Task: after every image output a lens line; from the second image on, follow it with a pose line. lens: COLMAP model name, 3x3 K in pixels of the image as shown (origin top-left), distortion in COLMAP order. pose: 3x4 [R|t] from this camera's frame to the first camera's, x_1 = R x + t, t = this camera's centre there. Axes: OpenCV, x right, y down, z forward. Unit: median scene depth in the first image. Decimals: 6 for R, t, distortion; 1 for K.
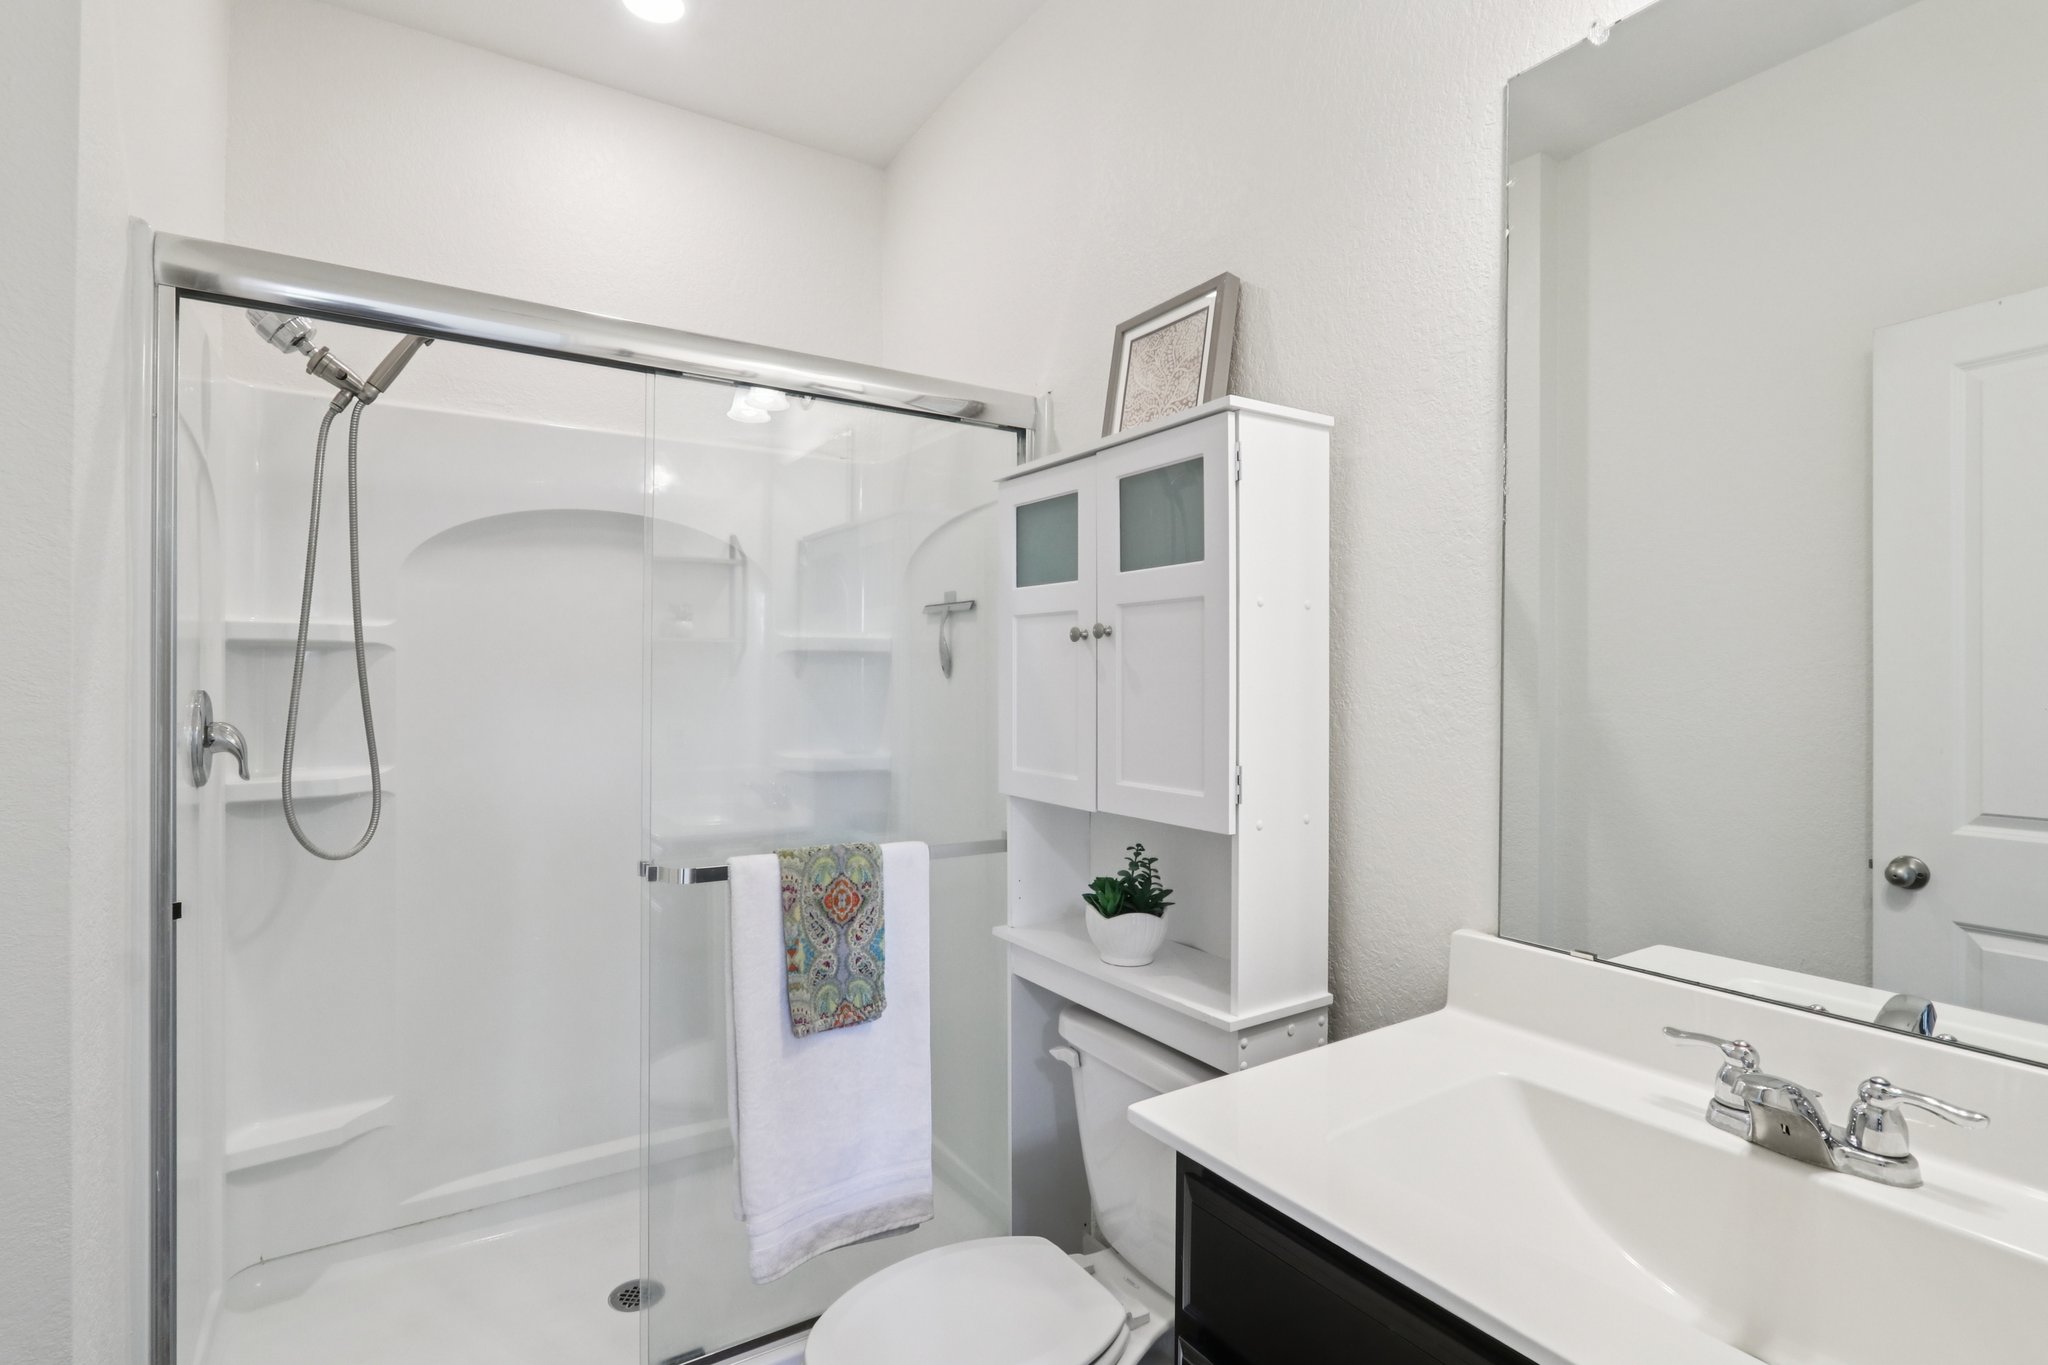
lens RADIAL K [[959.1, 0, 1029.8], [0, 959.1, 685.6], [0, 0, 1]] dist [-0.015959, 0.004155]
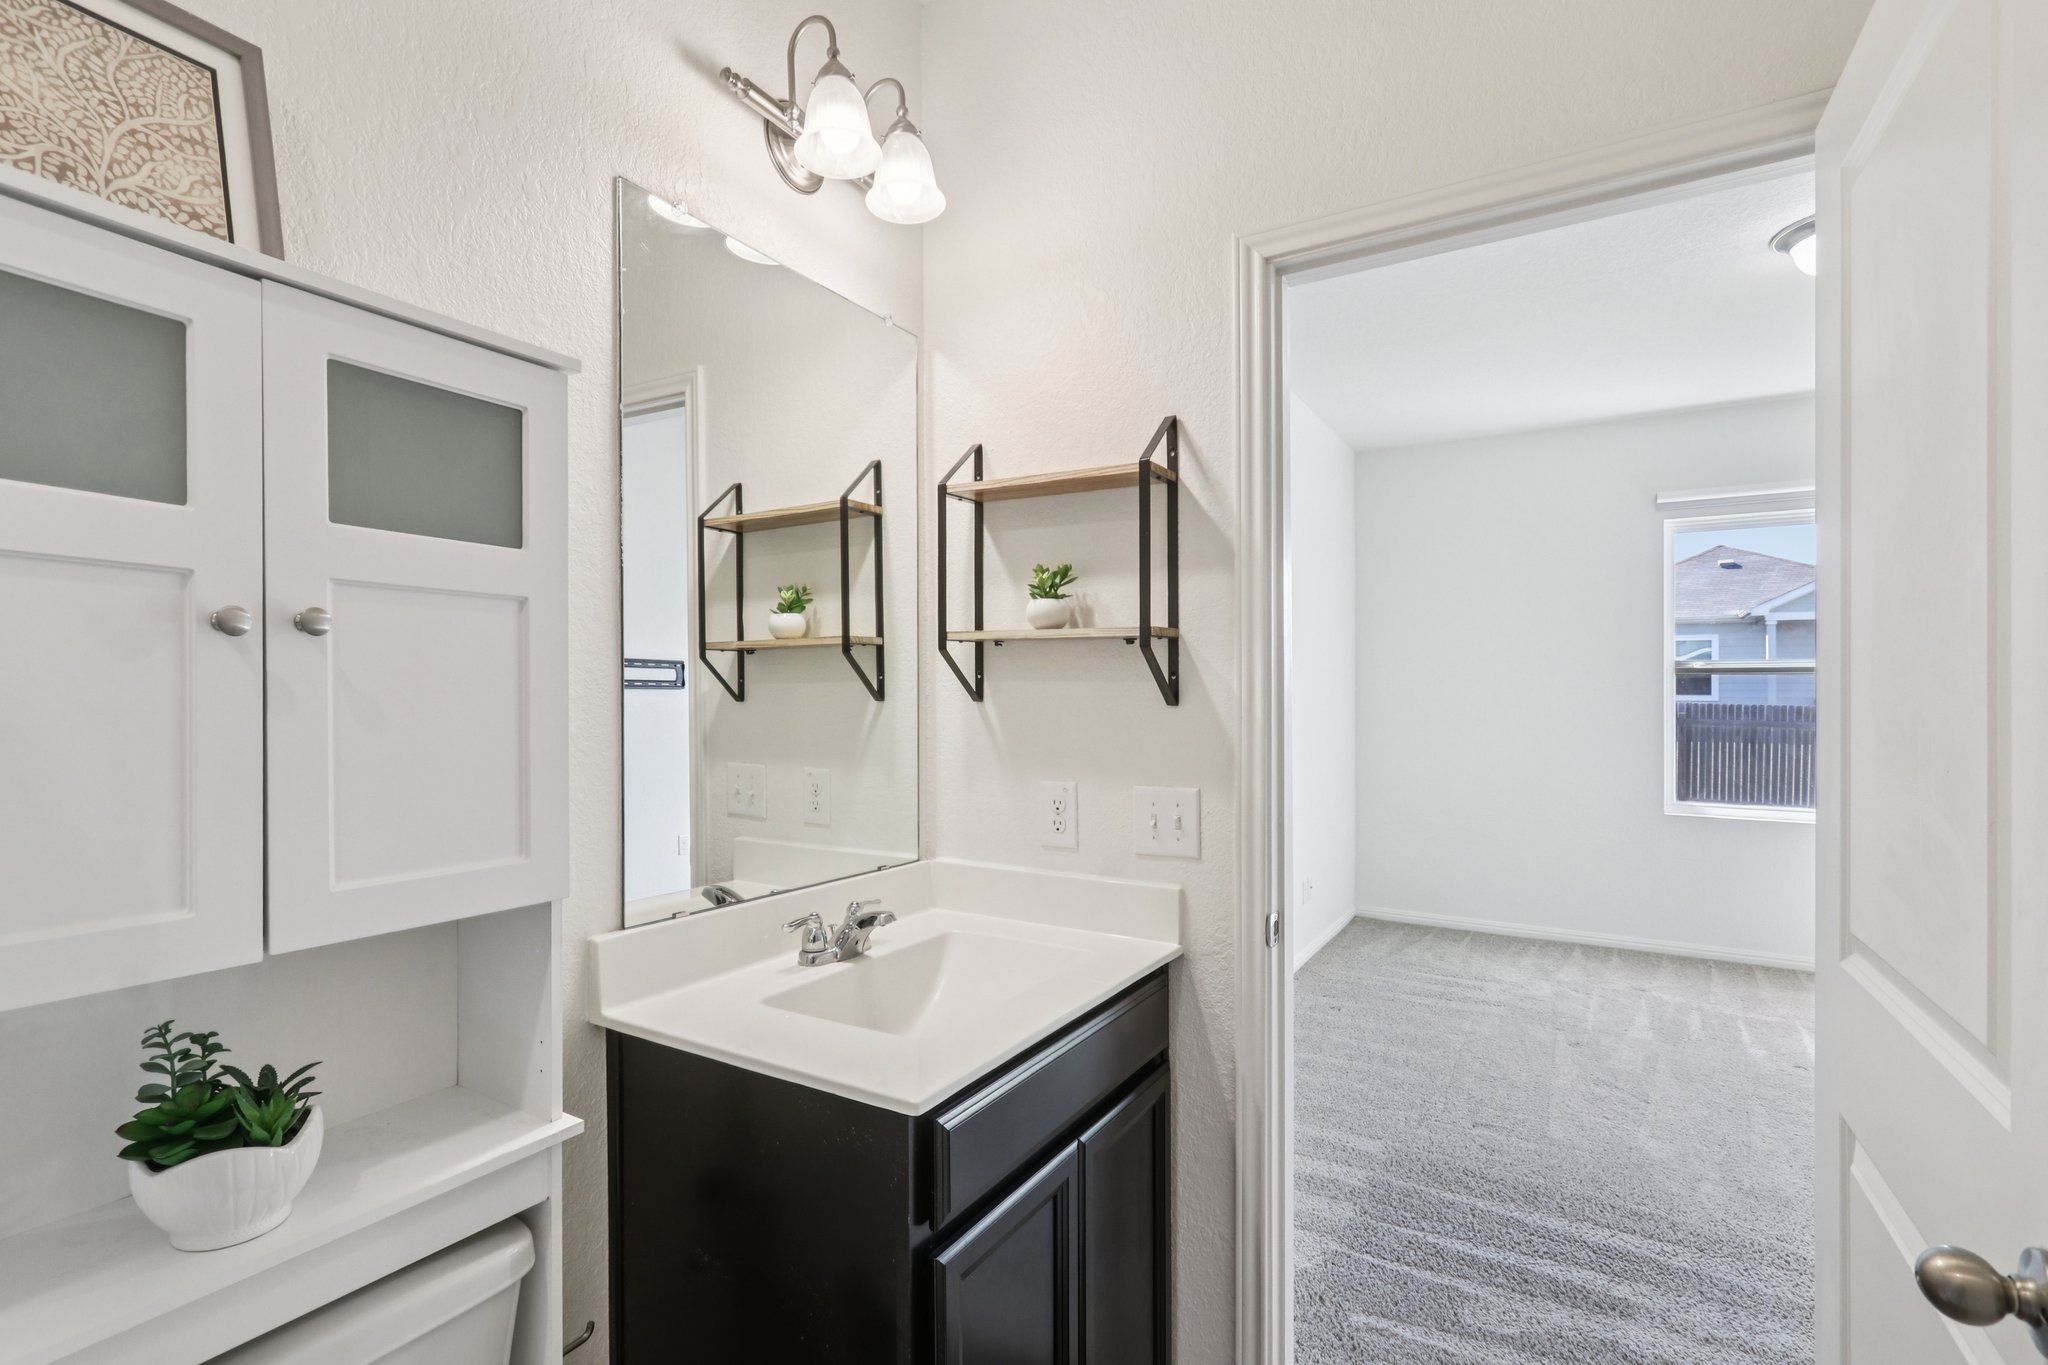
lens RADIAL K [[959.1, 0, 1024.0], [0, 959.1, 702.1], [0, 0, 1]] dist [-0.015959, 0.004155]
pose [[-0.440890, -0.003572, 0.897554, -1.064895], [0.003211, 0.999979, 0.005557, -0.019849], [-0.897556, 0.005332, -0.440869, 1.552180]]
